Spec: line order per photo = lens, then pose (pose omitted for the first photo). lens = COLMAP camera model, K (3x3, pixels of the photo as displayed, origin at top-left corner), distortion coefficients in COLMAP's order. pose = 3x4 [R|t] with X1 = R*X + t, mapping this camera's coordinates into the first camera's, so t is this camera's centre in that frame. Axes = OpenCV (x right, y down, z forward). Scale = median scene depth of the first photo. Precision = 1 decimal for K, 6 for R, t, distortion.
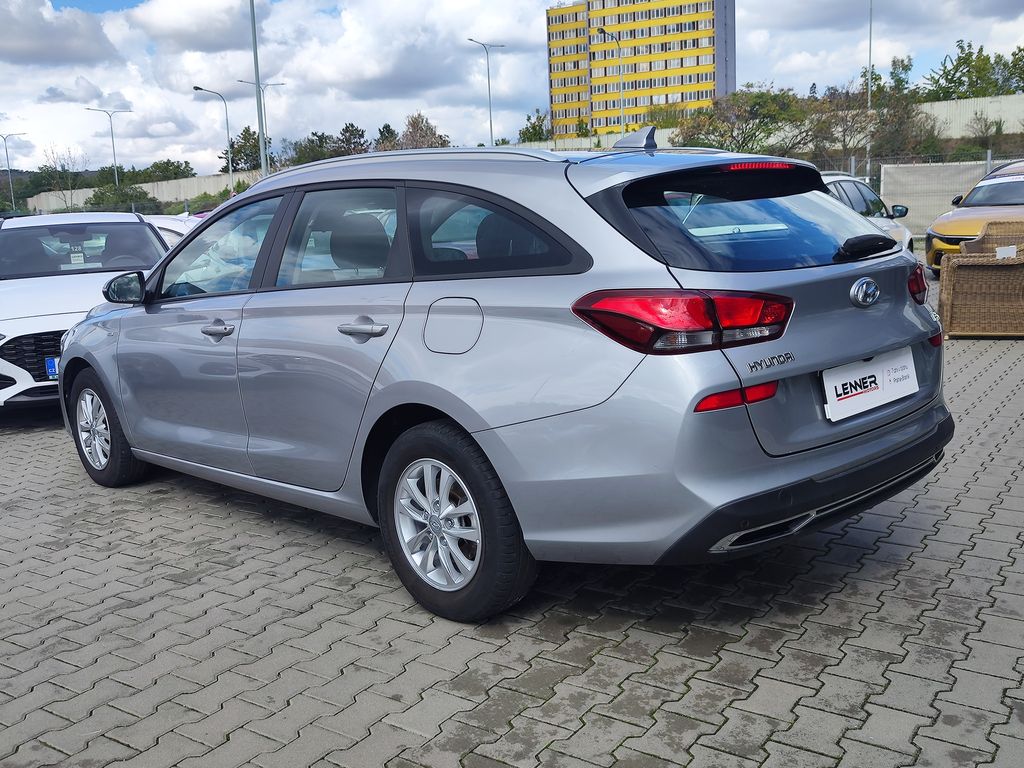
lens RADIAL K [[986.2, 0, 508.5], [0, 986.2, 379.1], [0, 0, 1]] dist [0.006382, 0.000000]
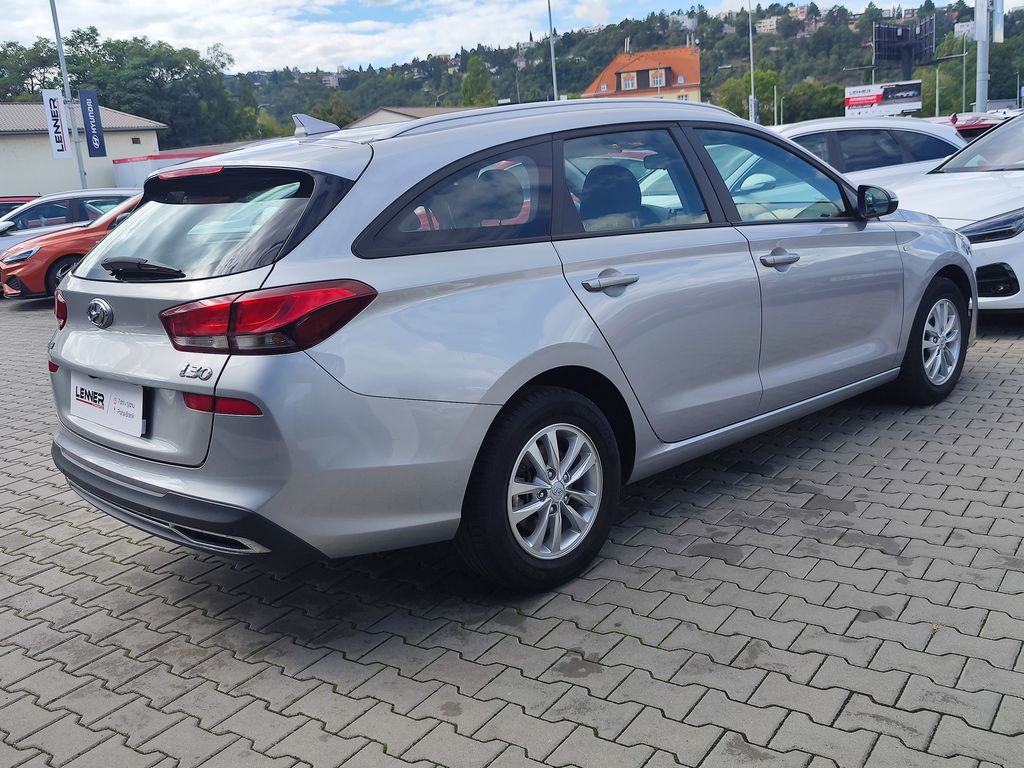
lens RADIAL K [[986.2, 0, 503.2], [0, 986.2, 353.9], [0, 0, 1]] dist [0.006382, 0.000000]
pose [[0.002614, 0.244673, -0.969602, 1.268659], [-0.086685, 0.966011, 0.243533, -0.309912], [0.996232, 0.083414, 0.023735, 1.298441]]
